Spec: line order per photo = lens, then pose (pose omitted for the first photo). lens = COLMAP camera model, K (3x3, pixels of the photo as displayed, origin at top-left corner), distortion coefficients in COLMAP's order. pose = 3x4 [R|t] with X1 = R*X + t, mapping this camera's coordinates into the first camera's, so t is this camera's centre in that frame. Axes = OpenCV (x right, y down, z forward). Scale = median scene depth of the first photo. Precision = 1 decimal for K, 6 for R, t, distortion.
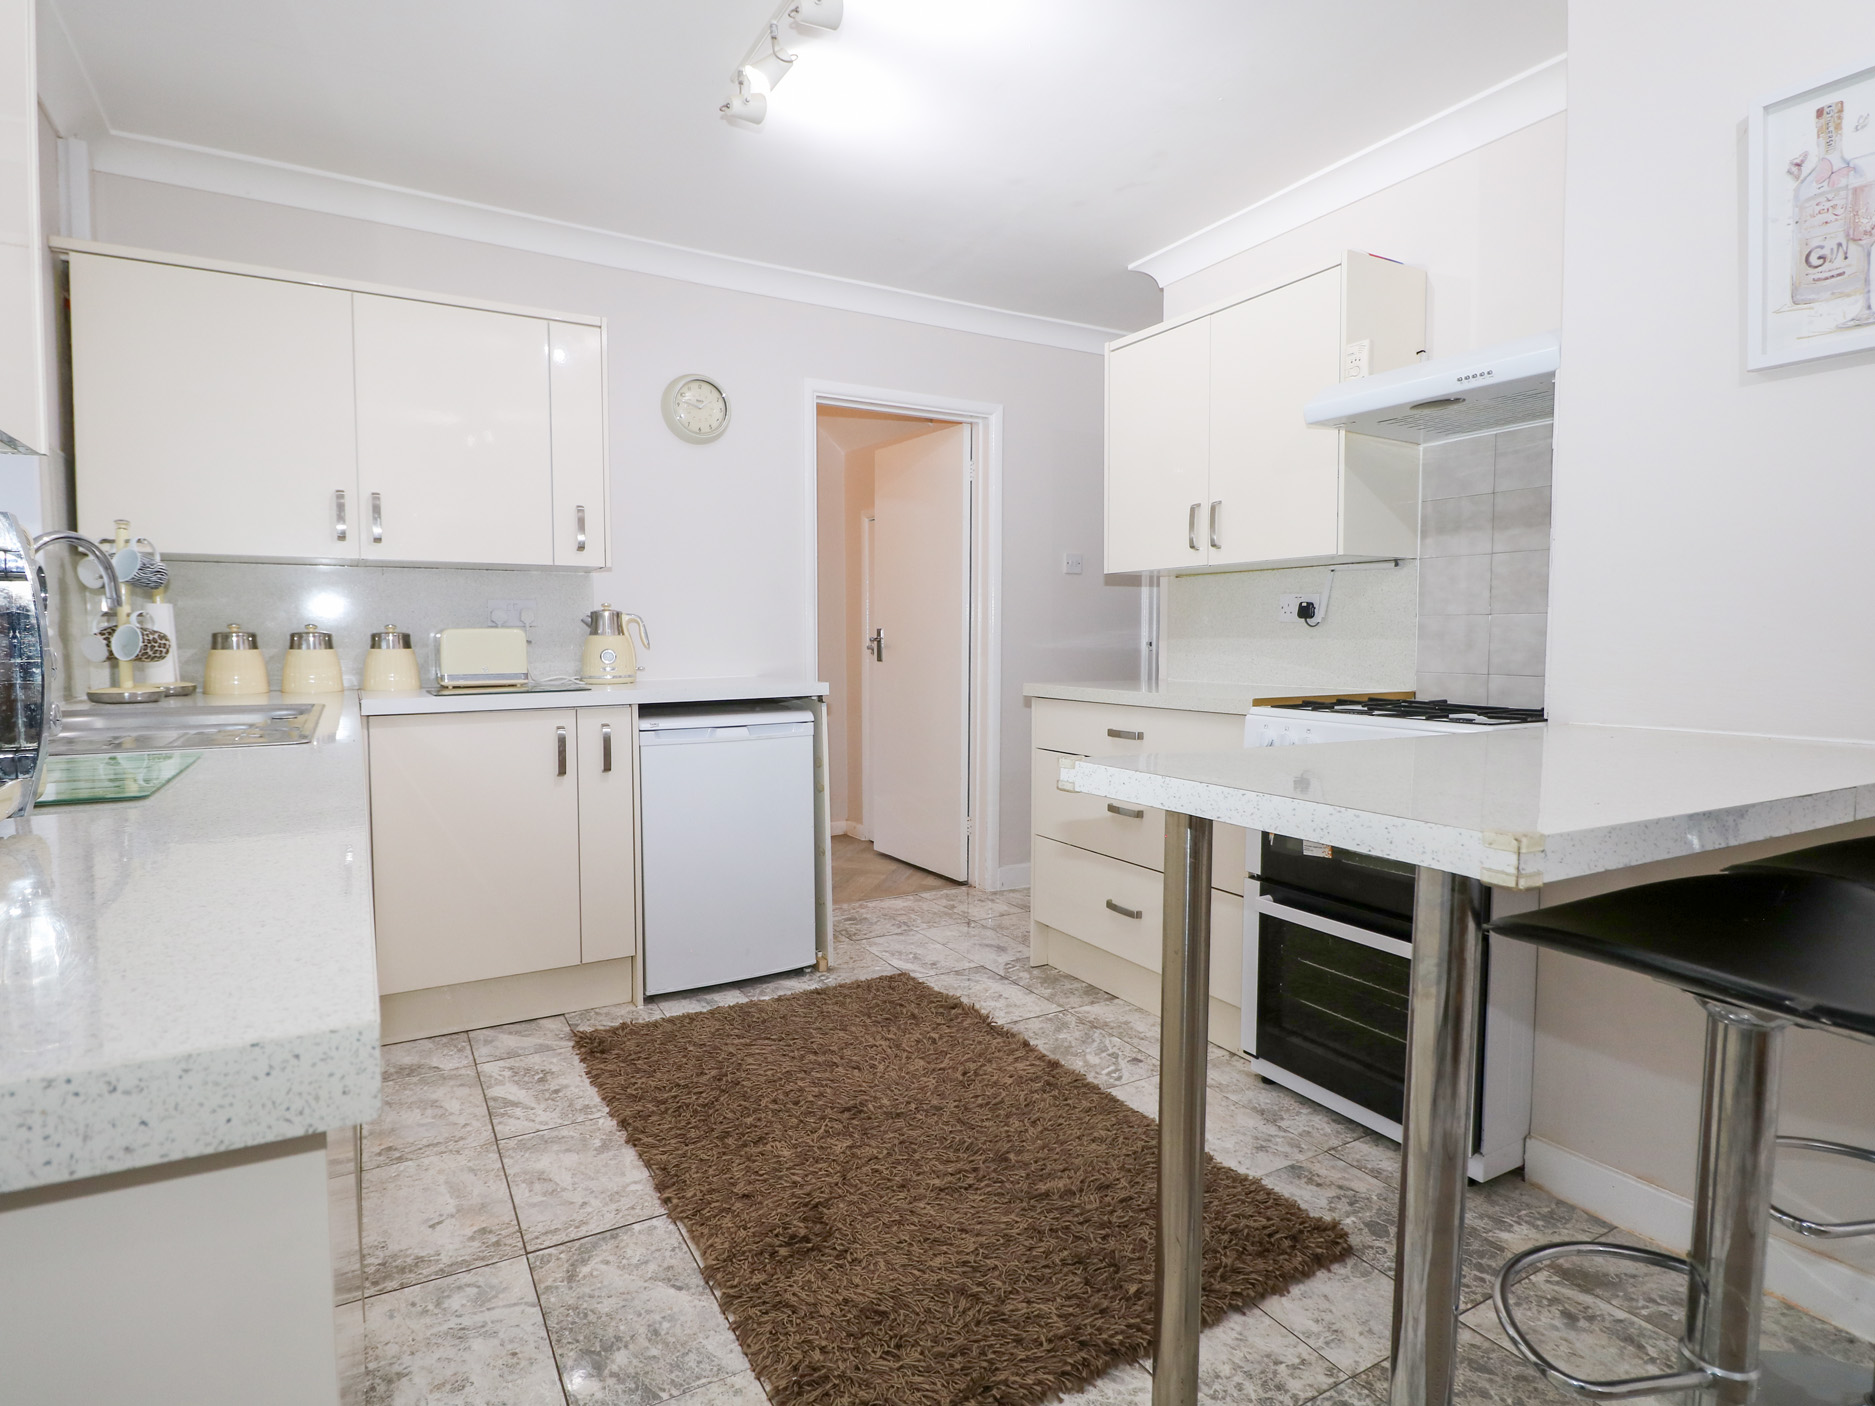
lens RADIAL K [[1008.4, 0, 937.2], [0, 1008.4, 695.9], [0, 0, 1]] dist [-0.003048, -0.000856]
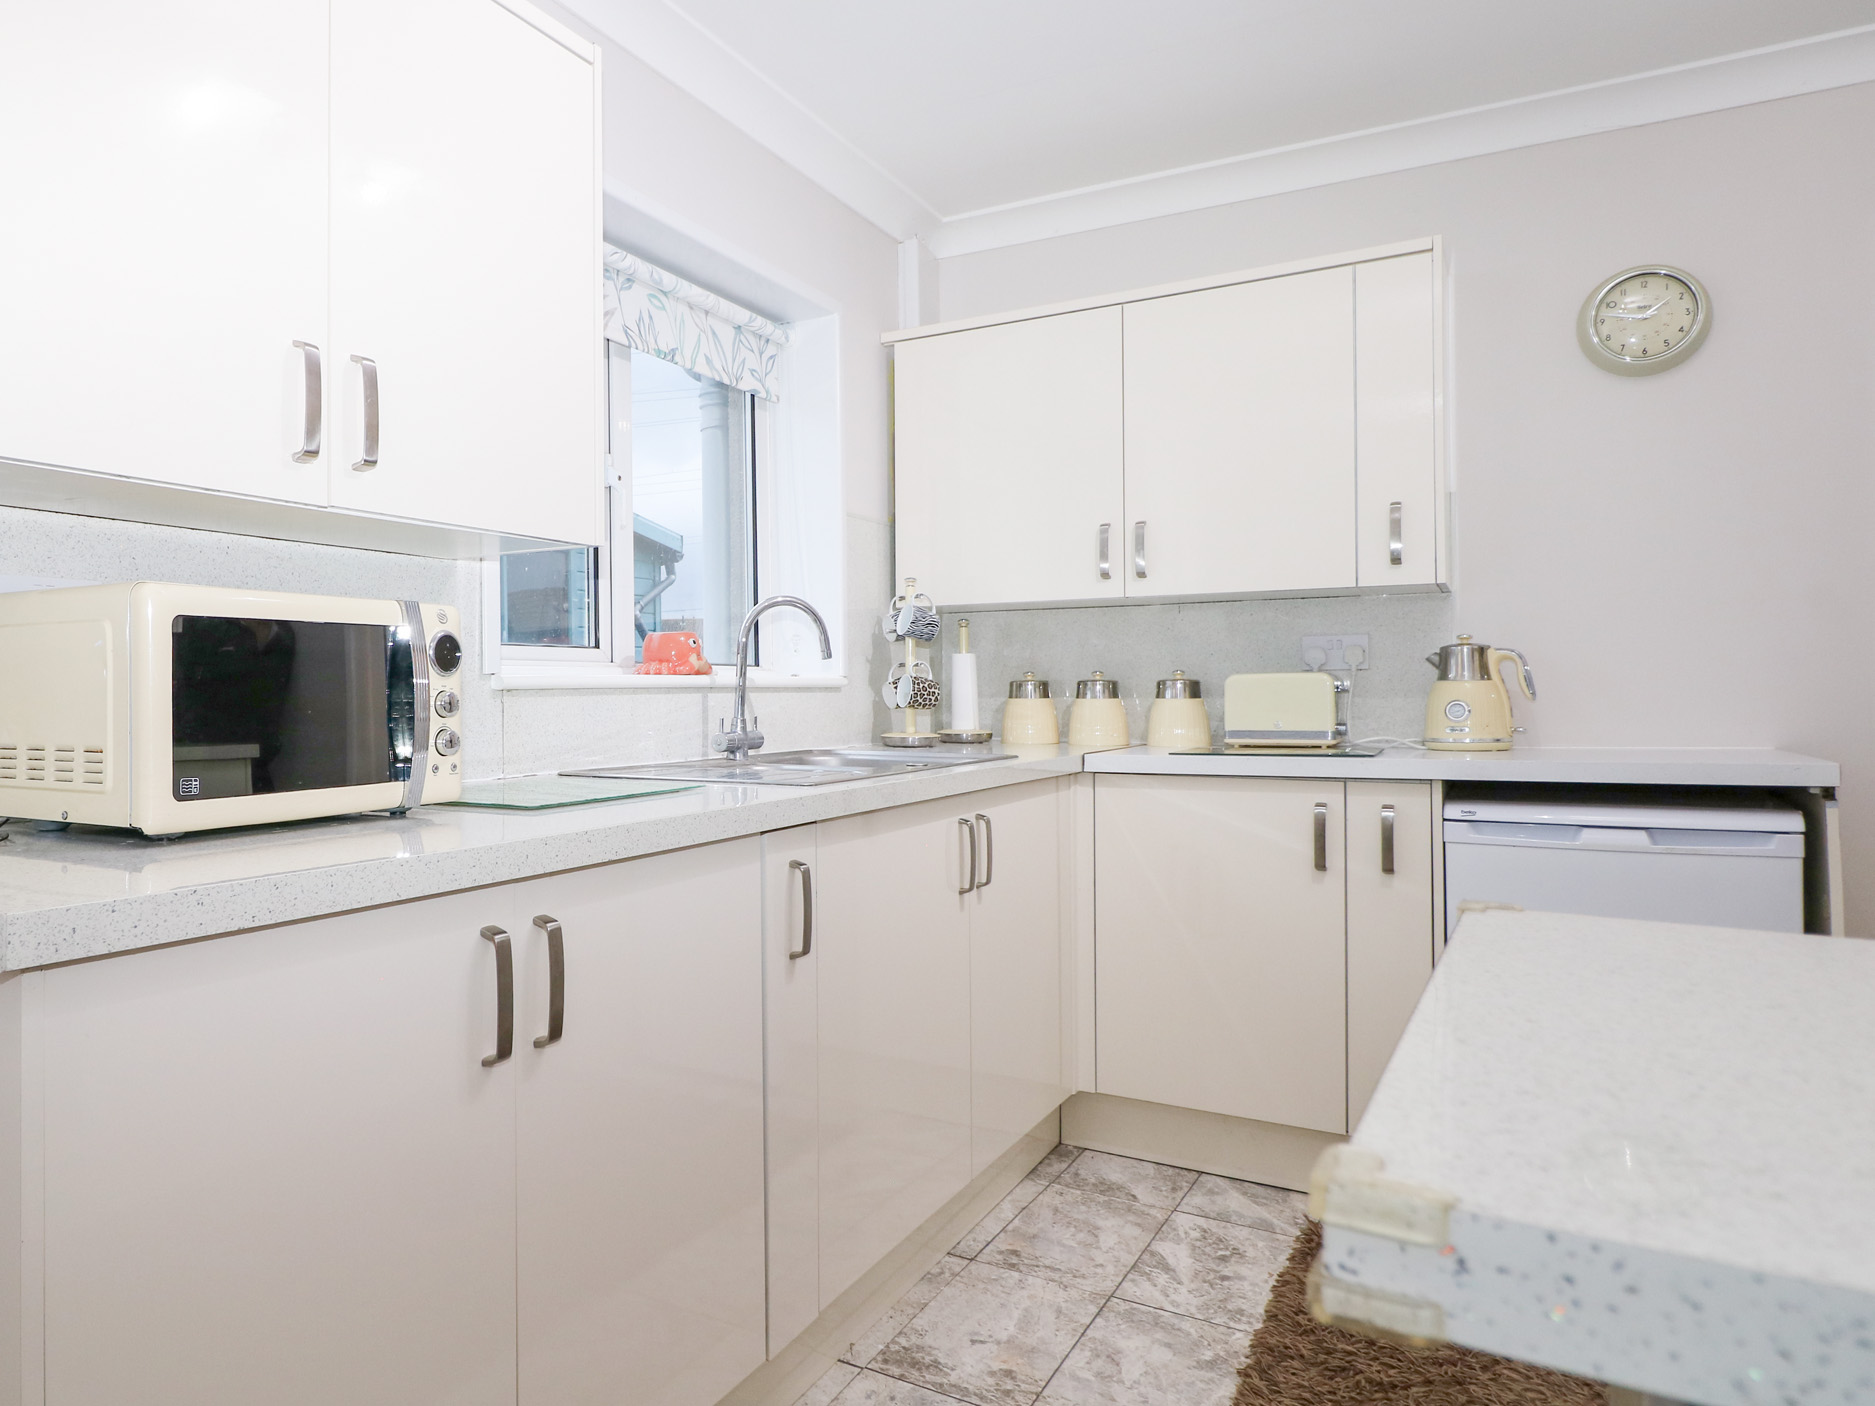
lens RADIAL K [[1274.1, 0, 676.0], [0, 1274.1, 688.7], [0, 0, 1]] dist [0.003036, -0.003114]
pose [[0.436912, -0.001700, -0.899503, 0.267516], [-0.046104, 0.998641, -0.024282, -0.009499], [0.898322, 0.052080, 0.436240, 0.155399]]
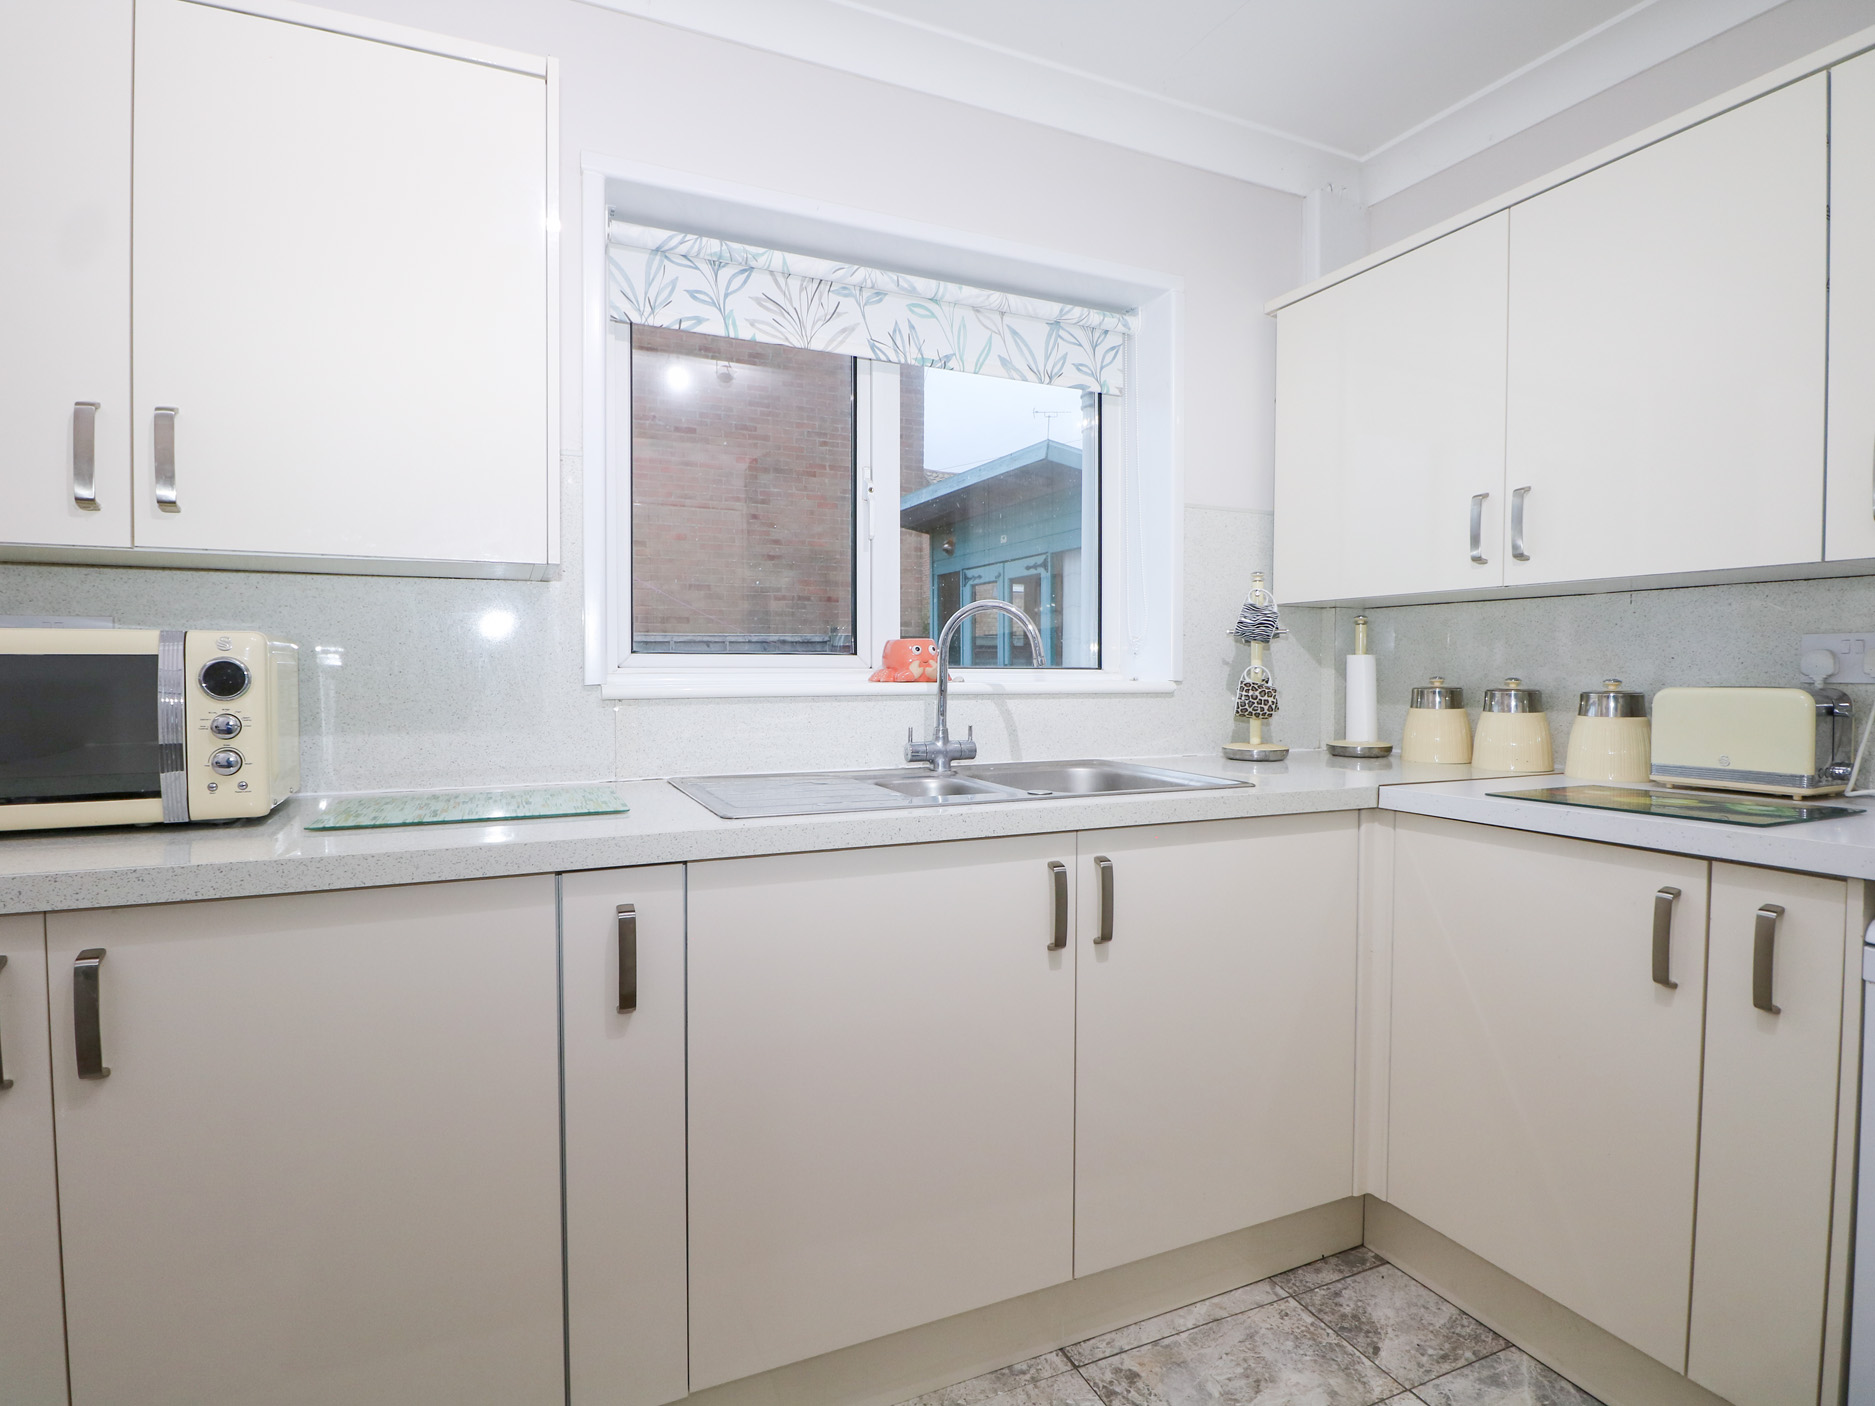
lens RADIAL K [[978.2, 0, 937.5], [0, 978.2, 703.0], [0, 0, 1]] dist [0.000729, -0.014759]
pose [[-0.095008, 0.037463, -0.994771, 0.139818], [-0.058944, 0.997327, 0.043188, -0.061680], [0.993730, 0.062739, -0.092545, 0.678276]]
